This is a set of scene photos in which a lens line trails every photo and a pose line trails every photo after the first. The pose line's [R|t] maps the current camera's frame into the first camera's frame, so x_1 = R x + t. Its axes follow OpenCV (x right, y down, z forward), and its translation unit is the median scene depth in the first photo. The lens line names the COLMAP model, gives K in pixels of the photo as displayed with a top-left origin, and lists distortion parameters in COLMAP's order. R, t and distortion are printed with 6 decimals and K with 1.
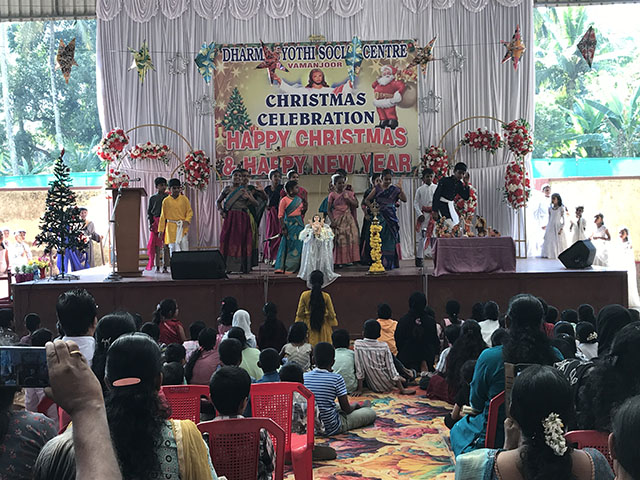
lens RADIAL K [[852.4, 0, 320.0], [0, 852.4, 240.0], [0, 0, 1]] dist [0.166081, 0.009374]
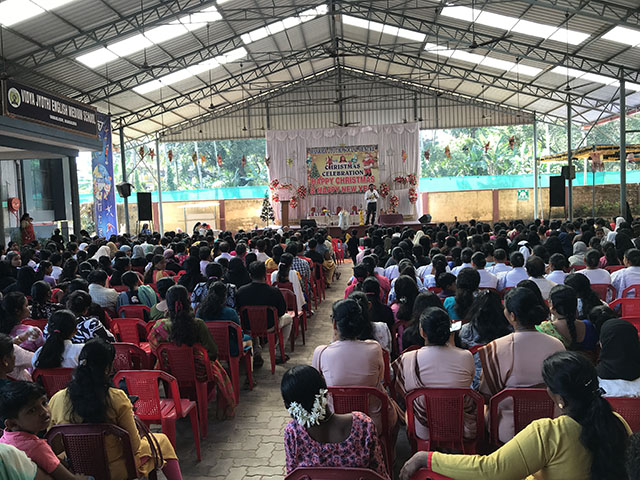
lens RADIAL K [[519.4, 0, 320.0], [0, 519.4, 240.0], [0, 0, 1]] dist [0.136256, -0.001824]
pose [[0.999051, -0.012465, -0.041735, -0.010553], [0.014210, 0.999026, 0.041777, 0.006856], [0.041173, -0.042330, 0.998255, -0.745955]]
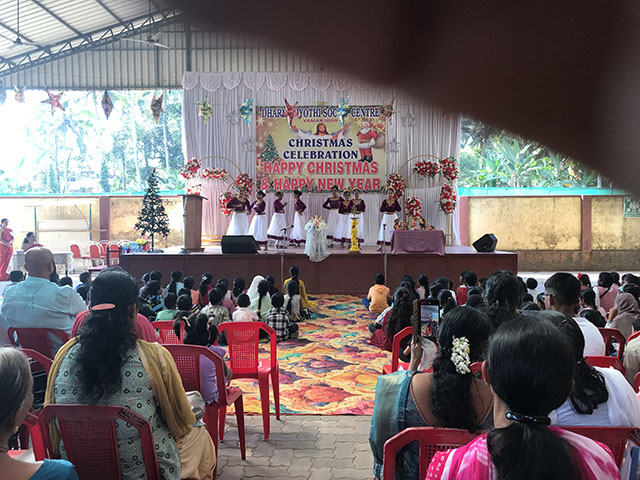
lens RADIAL K [[519.4, 0, 320.0], [0, 519.4, 240.0], [0, 0, 1]] dist [0.136256, -0.001824]
pose [[0.999653, 0.020908, -0.016023, 0.013130], [-0.020807, 0.999763, 0.006472, 0.008364], [0.016155, -0.006136, 0.999851, 0.042174]]
